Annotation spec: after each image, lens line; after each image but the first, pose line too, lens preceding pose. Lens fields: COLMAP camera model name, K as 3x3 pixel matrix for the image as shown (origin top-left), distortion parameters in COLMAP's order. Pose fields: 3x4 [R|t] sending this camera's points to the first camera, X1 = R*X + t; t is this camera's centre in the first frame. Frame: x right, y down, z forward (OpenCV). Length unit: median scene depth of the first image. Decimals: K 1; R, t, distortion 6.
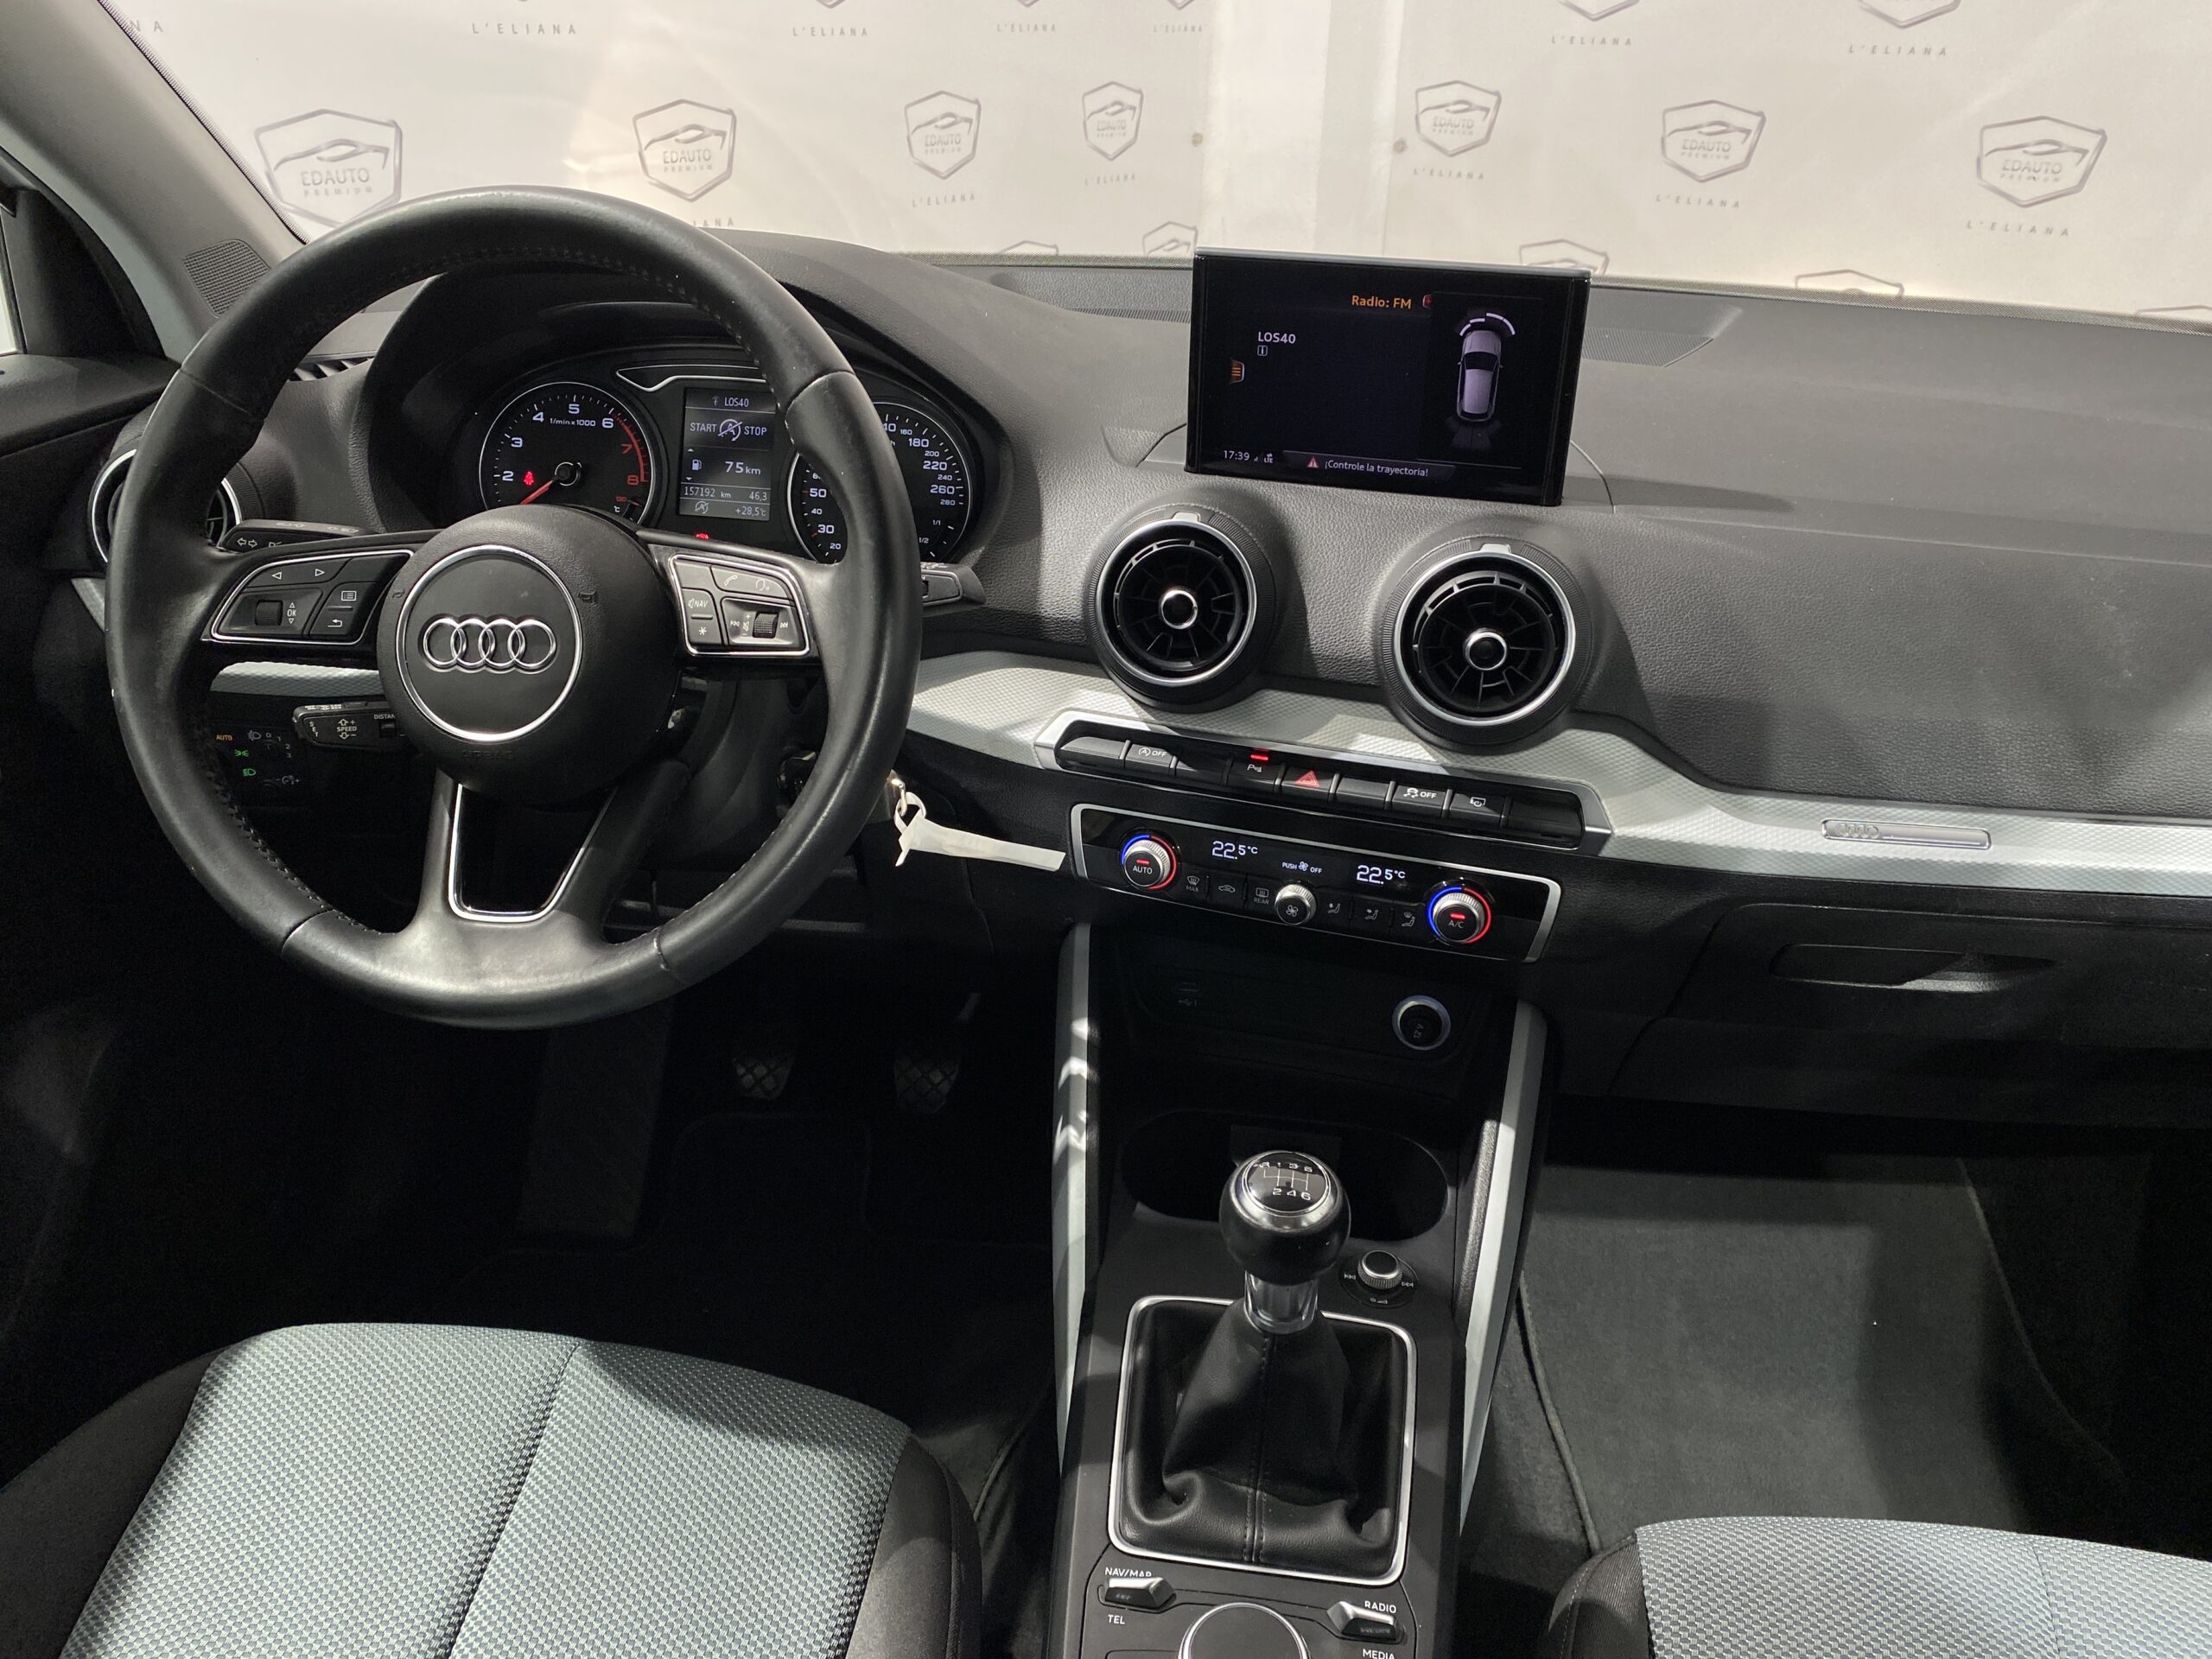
lens RADIAL K [[1669.1, 0, 1103.4], [0, 1669.1, 819.7], [0, 0, 1]] dist [0.079932, -0.135465]
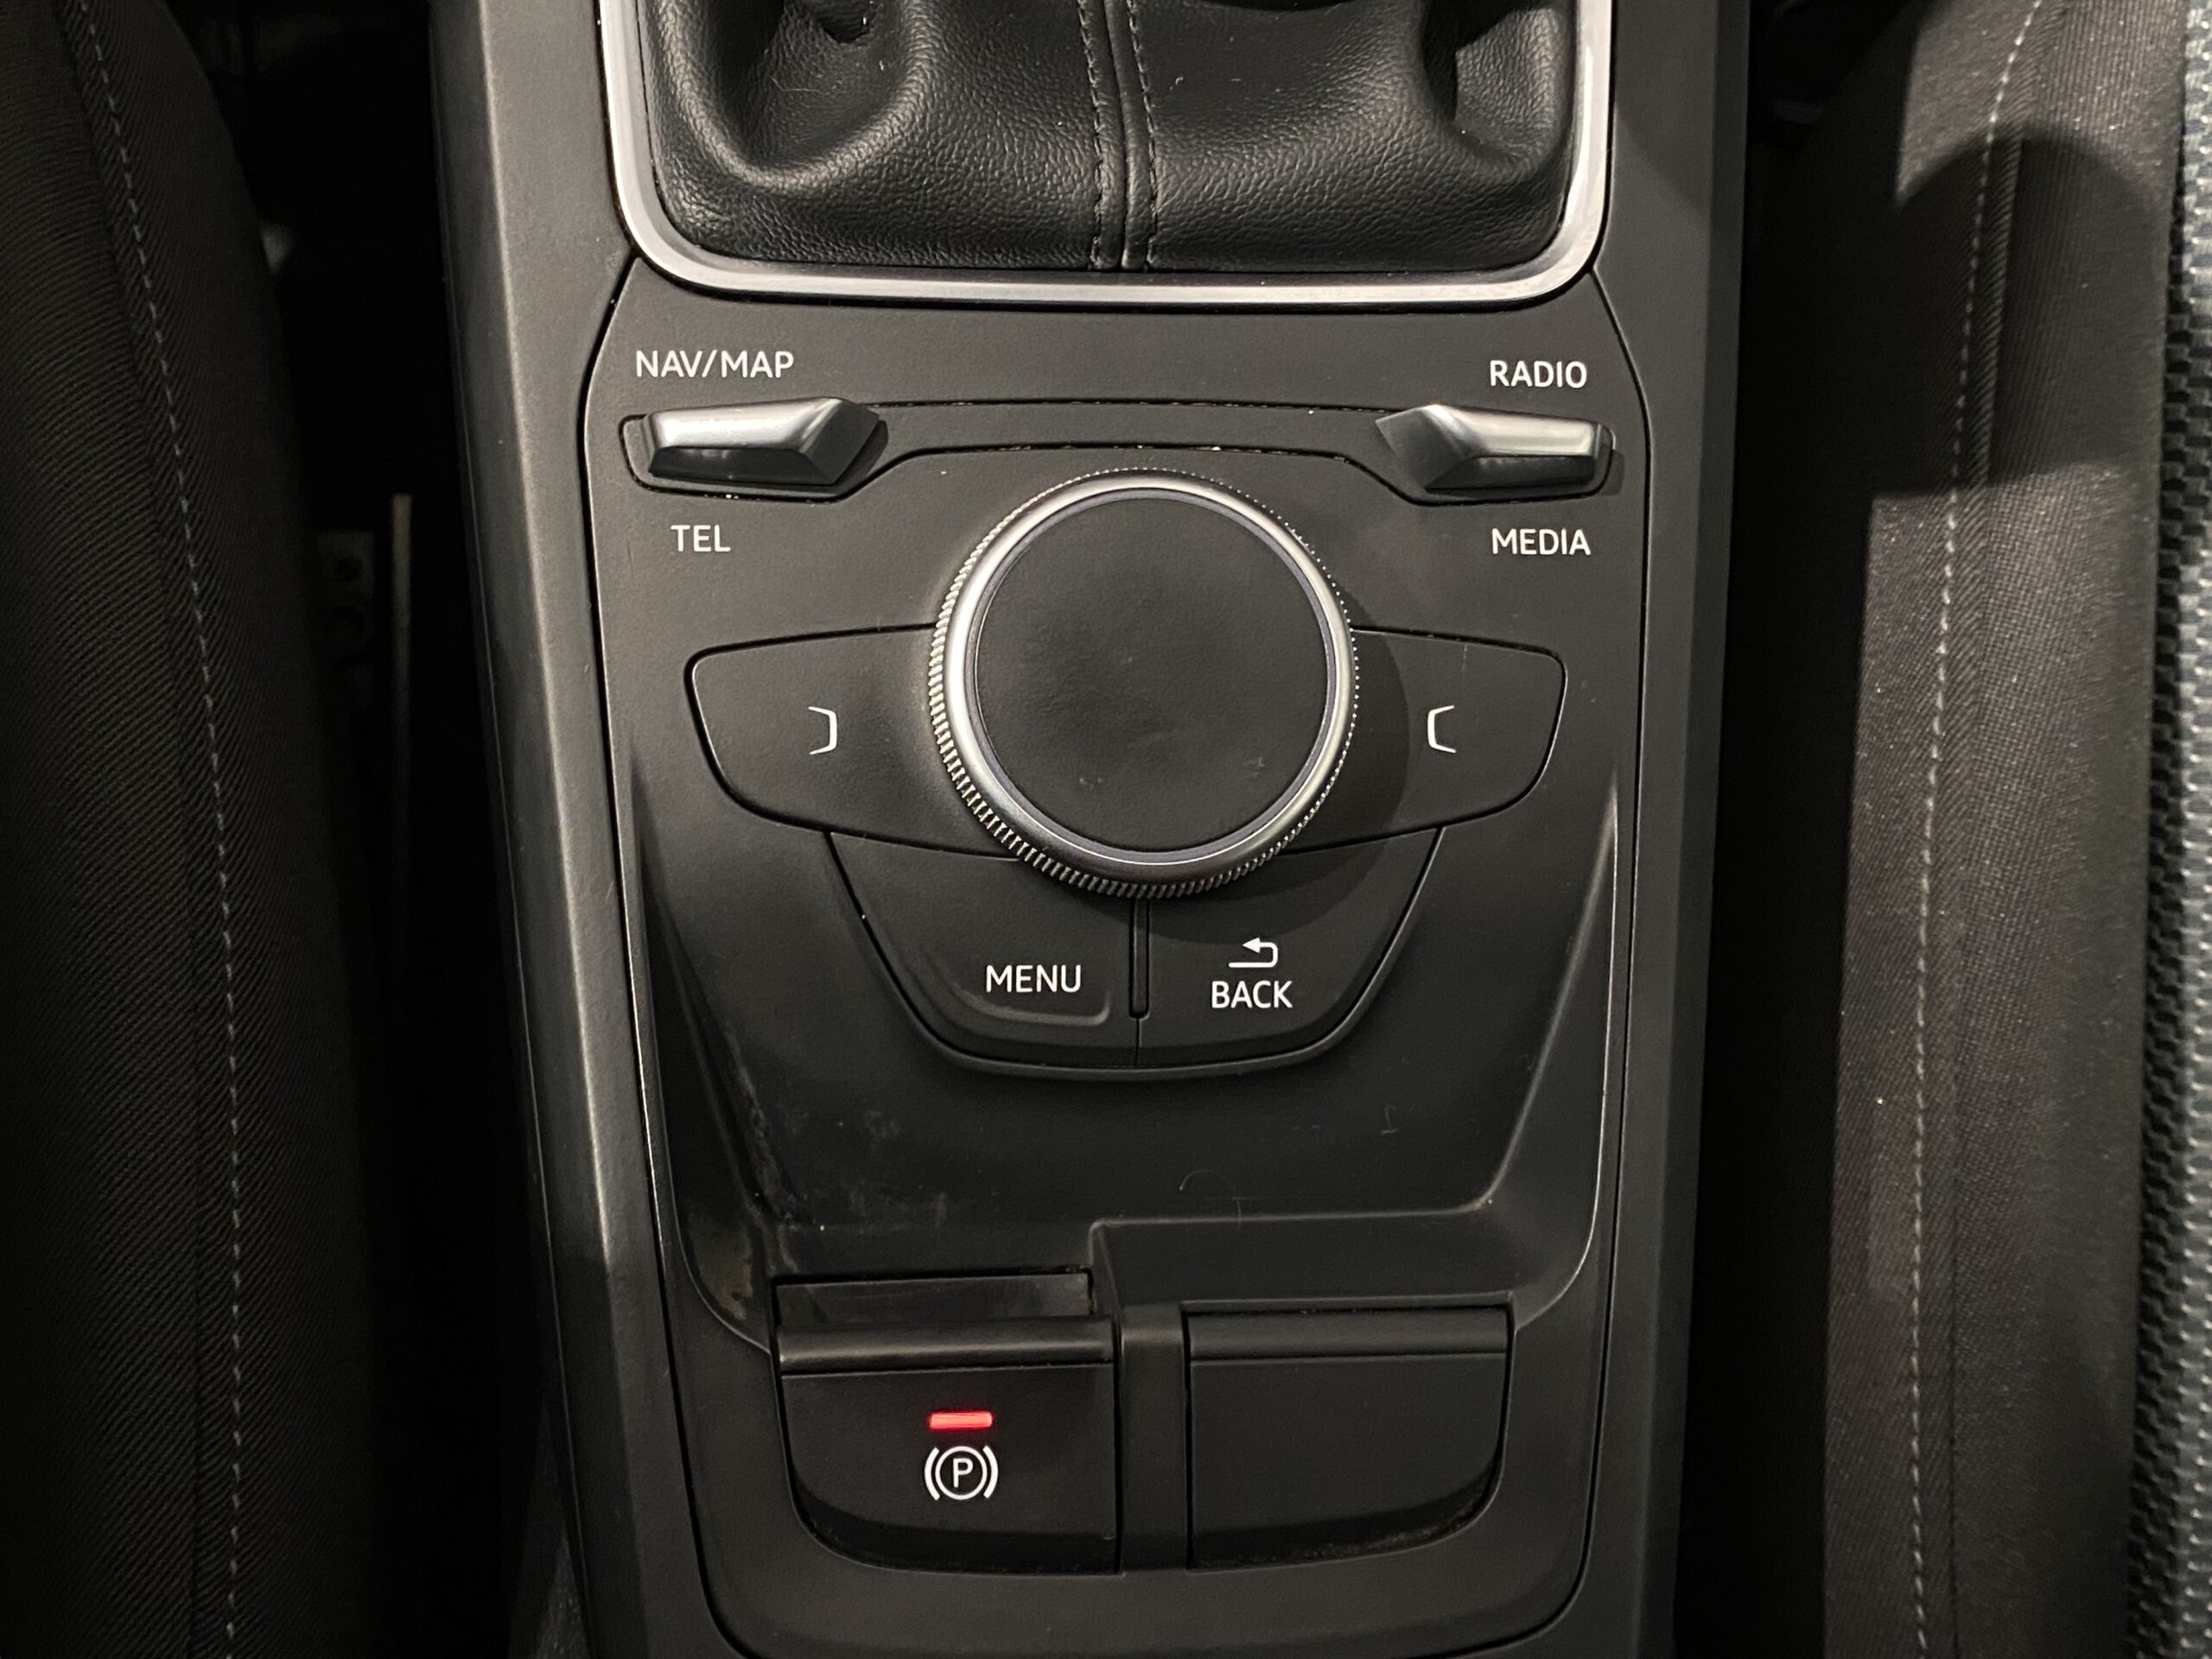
lens RADIAL K [[2602.2, 0, 1146.3], [0, 2602.2, 807.9], [0, 0, 1]] dist [0.022717, -0.044607]
pose [[0.978434, -0.155949, 0.135450, 0.012676], [-0.024090, 0.565121, 0.824657, 0.096330], [-0.205150, -0.810135, 0.549177, 0.567632]]
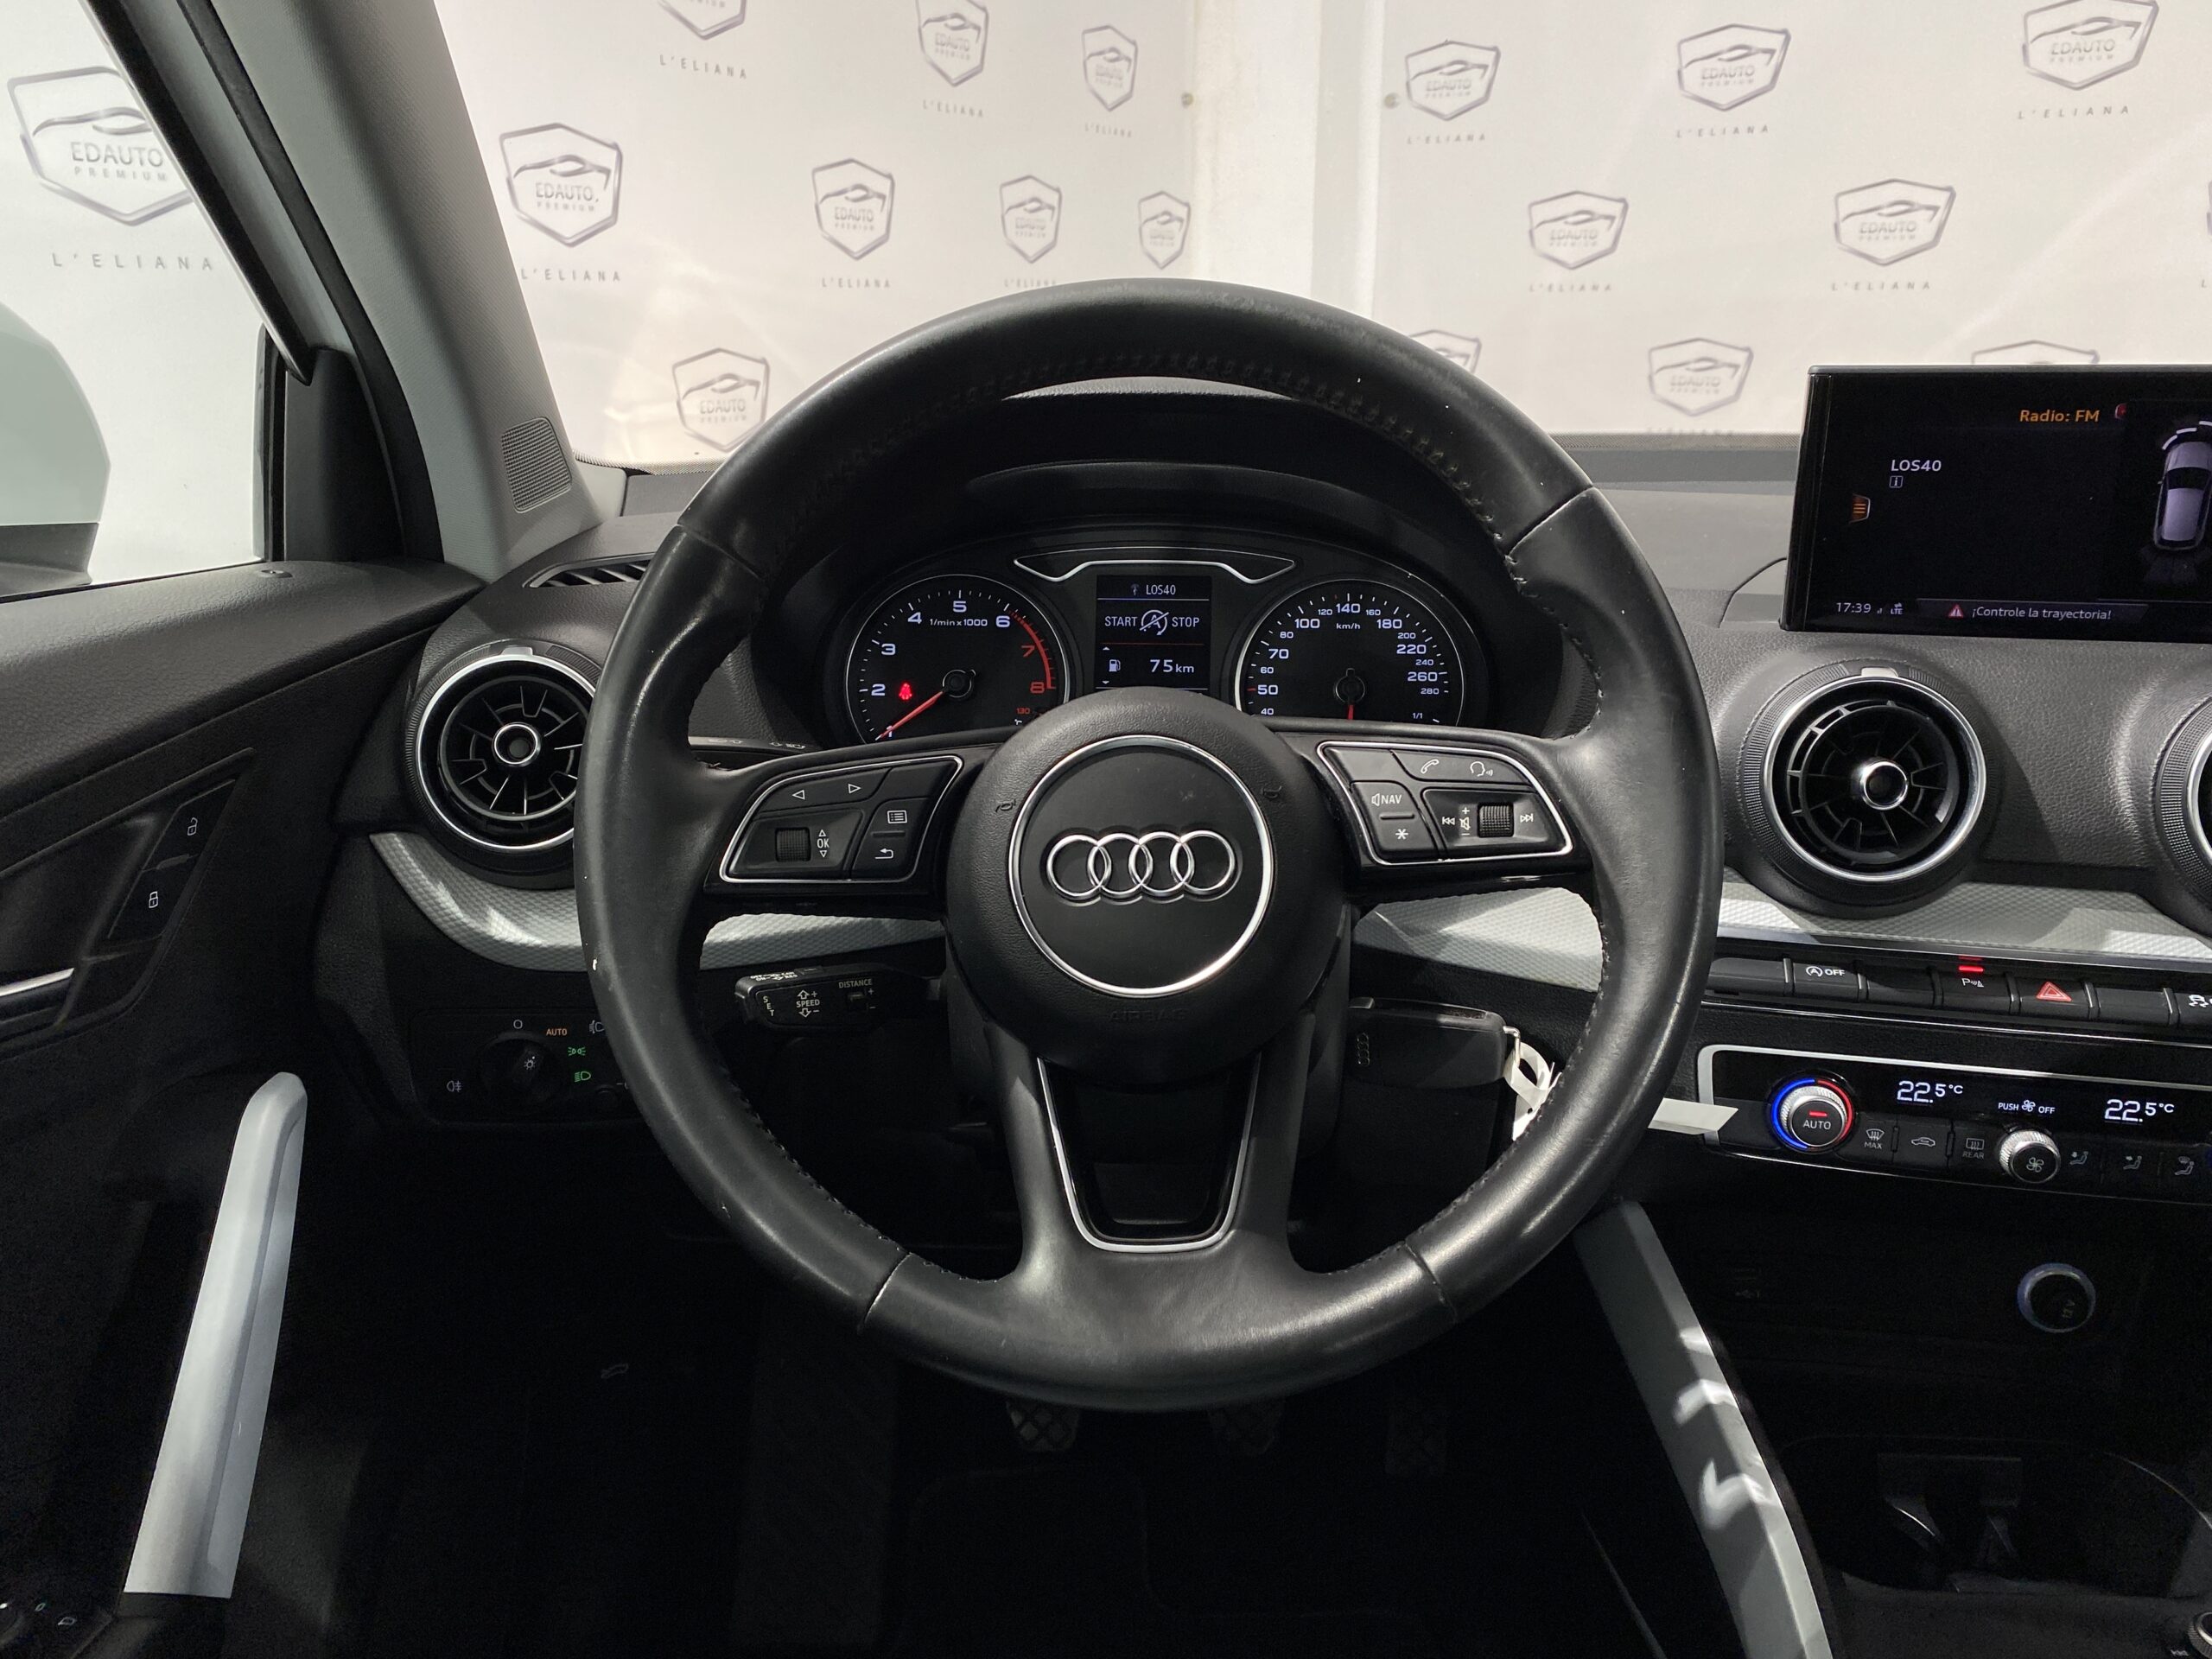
lens RADIAL K [[1673.6, 0, 1084.1], [0, 1673.6, 848.4], [0, 0, 1]] dist [0.054705, -0.073066]
pose [[0.993807, -0.051680, 0.098373, -0.406161], [0.065346, 0.987821, -0.141209, -0.008891], [-0.089877, 0.146763, 0.985080, 0.248136]]
